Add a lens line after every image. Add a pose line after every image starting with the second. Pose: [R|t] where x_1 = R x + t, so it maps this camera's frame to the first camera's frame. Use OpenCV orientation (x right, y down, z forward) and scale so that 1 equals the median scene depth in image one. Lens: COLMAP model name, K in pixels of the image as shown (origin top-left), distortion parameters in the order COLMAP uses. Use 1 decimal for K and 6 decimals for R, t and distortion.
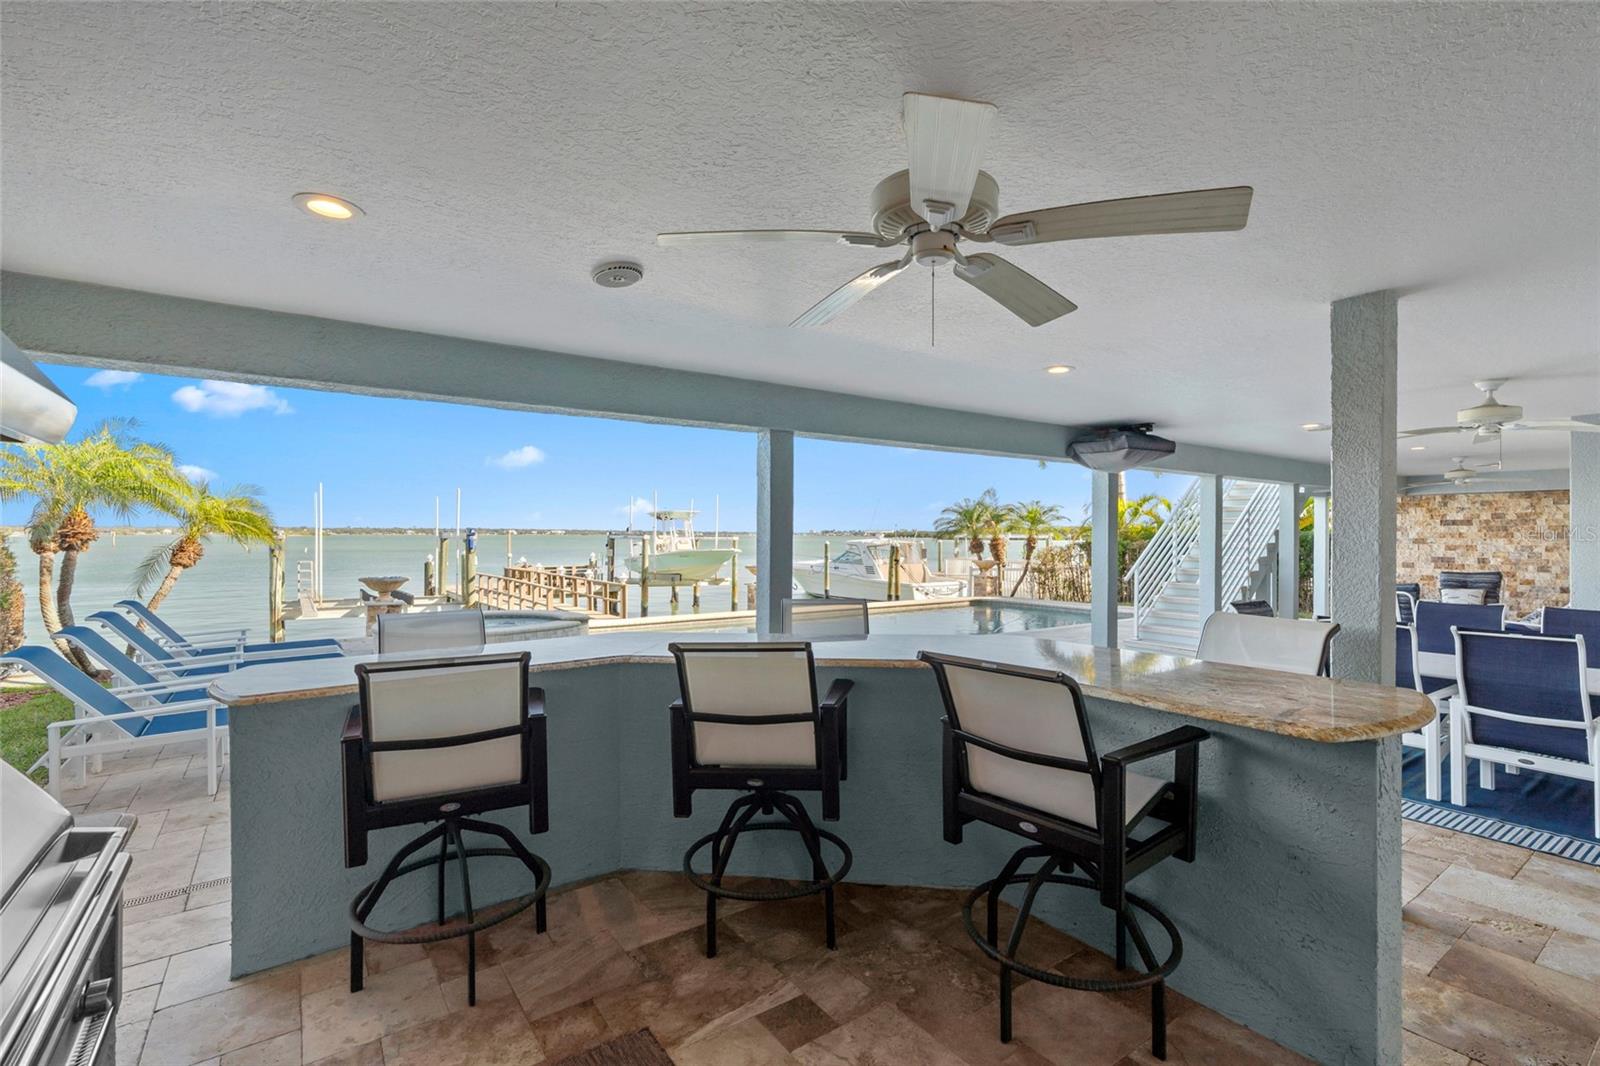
lens RADIAL K [[711.0, 0, 800.0], [0, 711.0, 533.0], [0, 0, 1]] dist [0.000738, 0.000014]
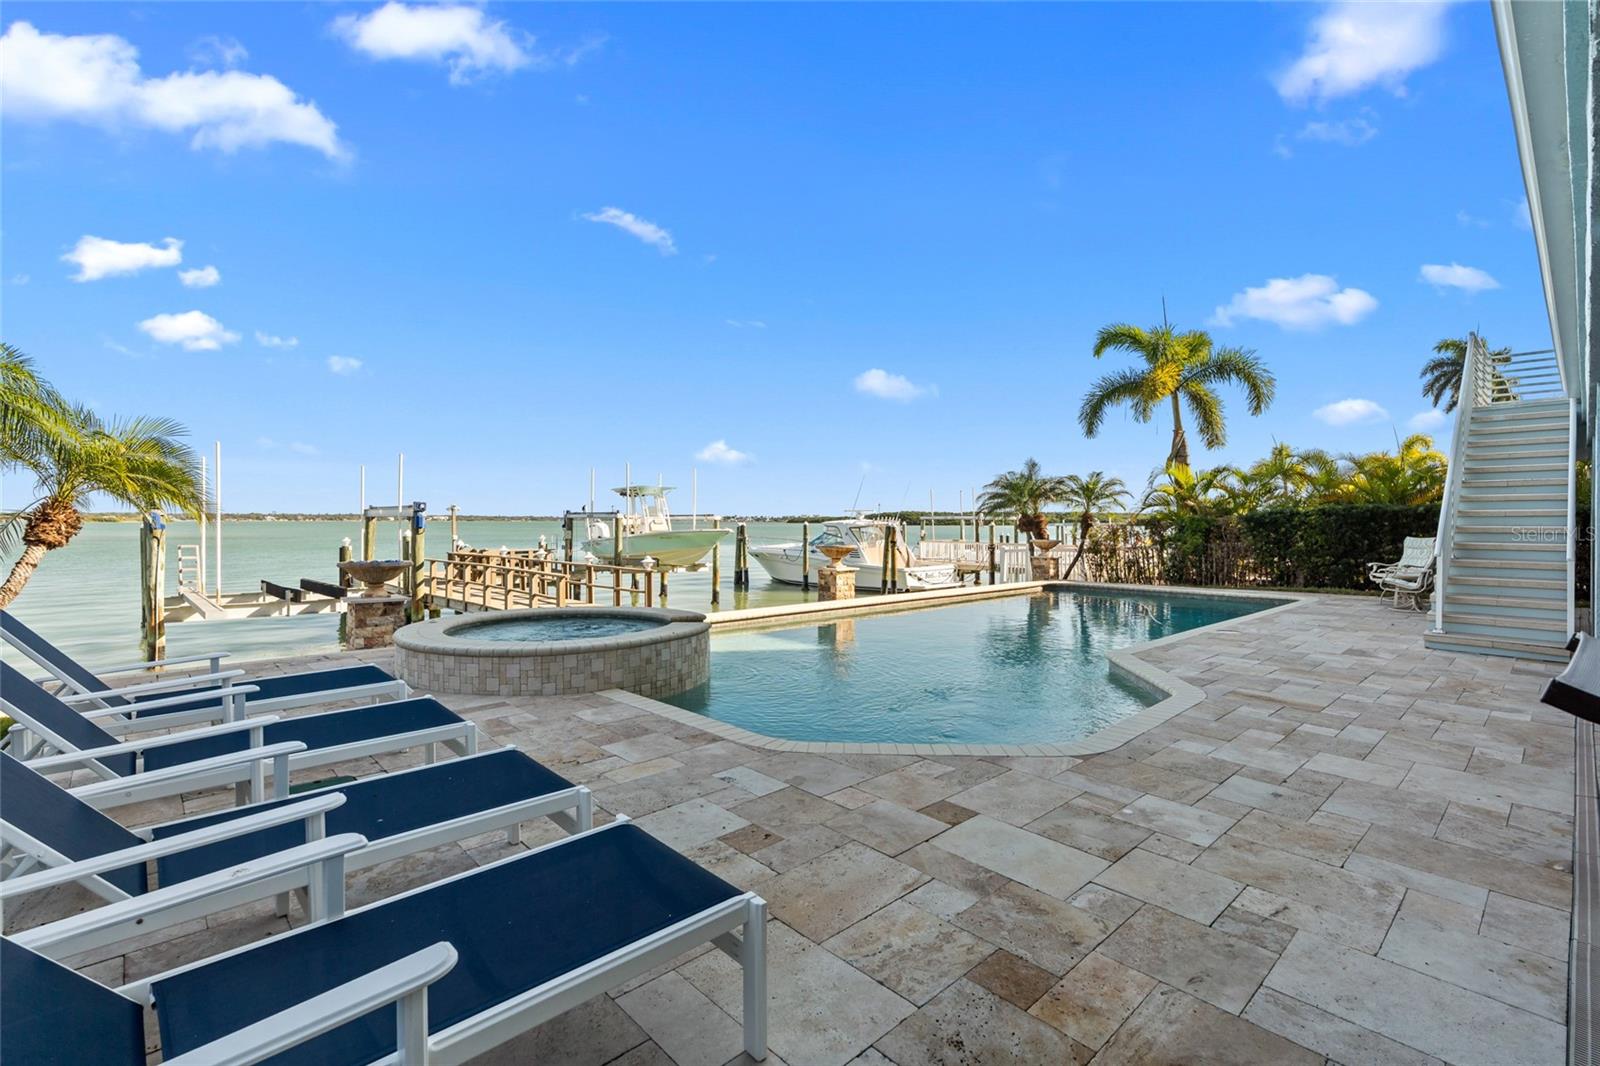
lens RADIAL K [[724.1, 0, 800.0], [0, 724.1, 533.0], [0, 0, 1]] dist [-0.004376, -0.000362]
pose [[0.991564, -0.003223, 0.129577, -0.157282], [0.000616, 0.999797, 0.020157, 0.012455], [-0.129615, -0.019908, 0.991364, 0.154438]]
